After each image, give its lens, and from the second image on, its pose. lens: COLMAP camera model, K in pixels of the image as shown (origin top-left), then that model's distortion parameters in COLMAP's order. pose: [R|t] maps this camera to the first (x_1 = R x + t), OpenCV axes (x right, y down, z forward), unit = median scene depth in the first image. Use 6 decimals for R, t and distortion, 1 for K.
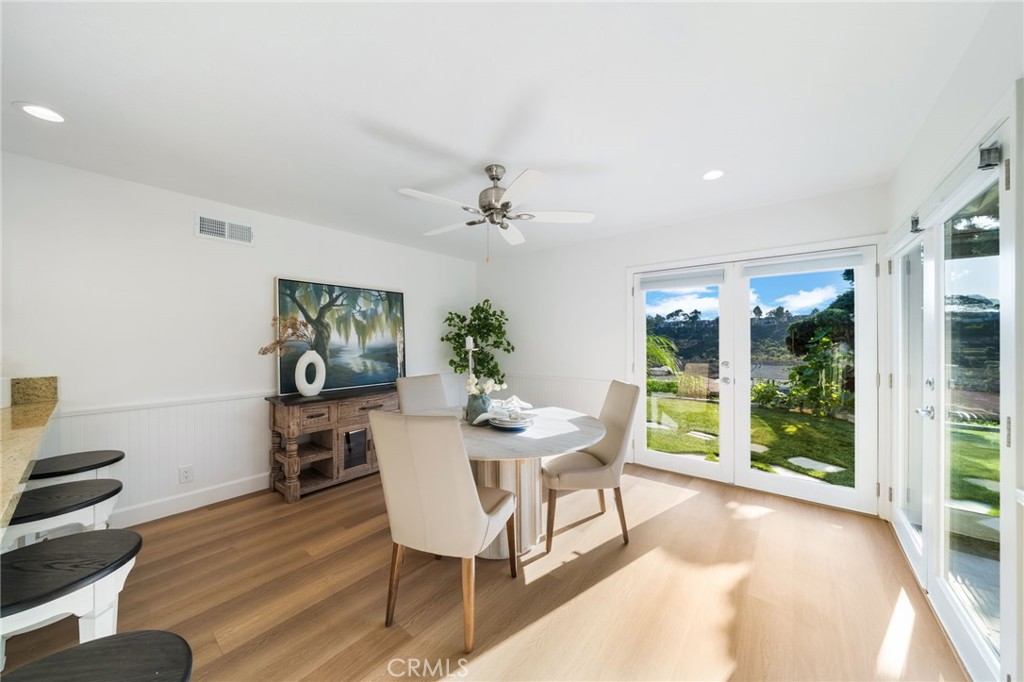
lens RADIAL K [[350.9, 0, 508.6], [0, 350.9, 338.8], [0, 0, 1]] dist [-0.000729, -0.000152]
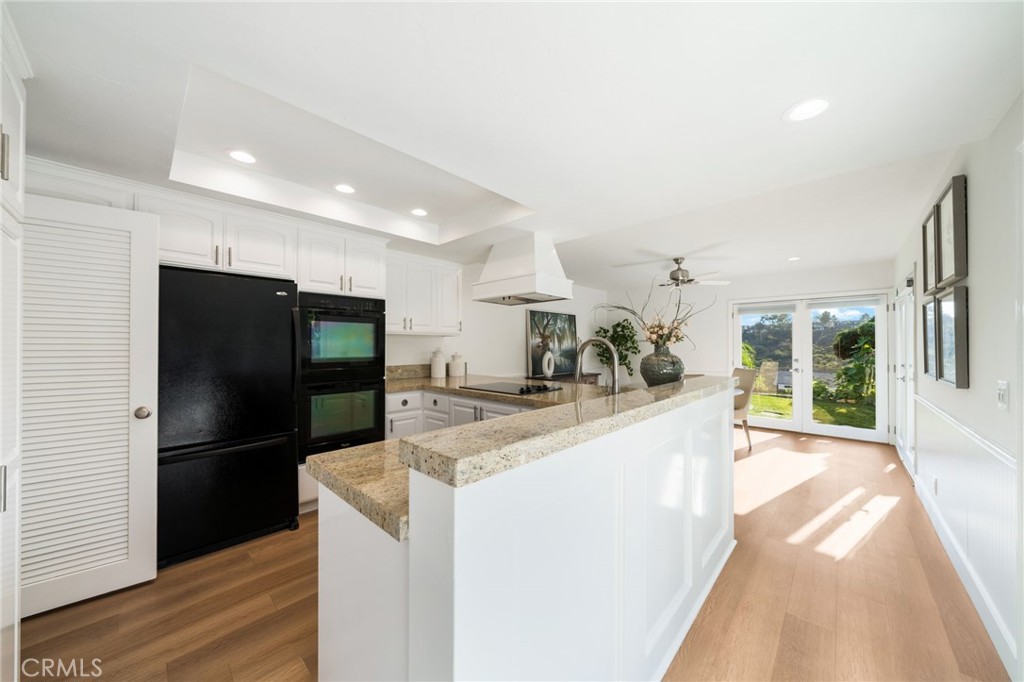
lens RADIAL K [[351.9, 0, 512.0], [0, 351.9, 341.0], [0, 0, 1]] dist [-0.007125, 0.000017]
pose [[0.997348, 0.002832, -0.072728, -0.515628], [-0.003524, 0.999950, -0.009389, -0.000804], [0.072697, 0.009620, 0.997308, -0.642926]]
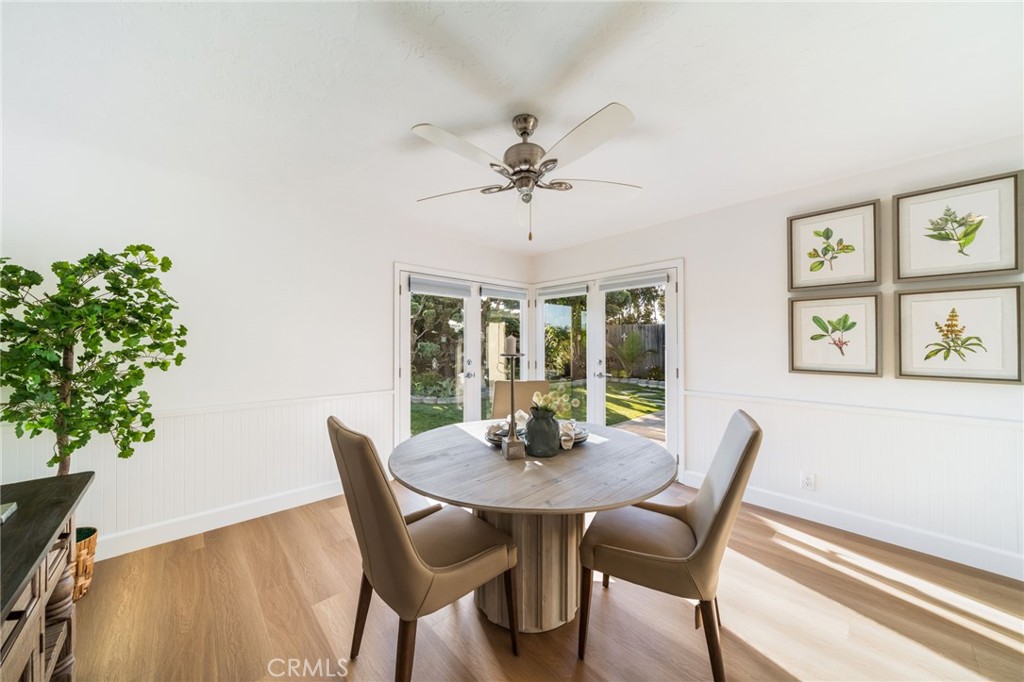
lens RADIAL K [[350.9, 0, 508.6], [0, 350.9, 338.8], [0, 0, 1]] dist [-0.000729, -0.000152]
pose [[0.138509, 0.013479, 0.990270, -0.501720], [-0.004762, 0.999905, -0.012944, 0.004183], [-0.990350, -0.002923, 0.138560, 0.578231]]
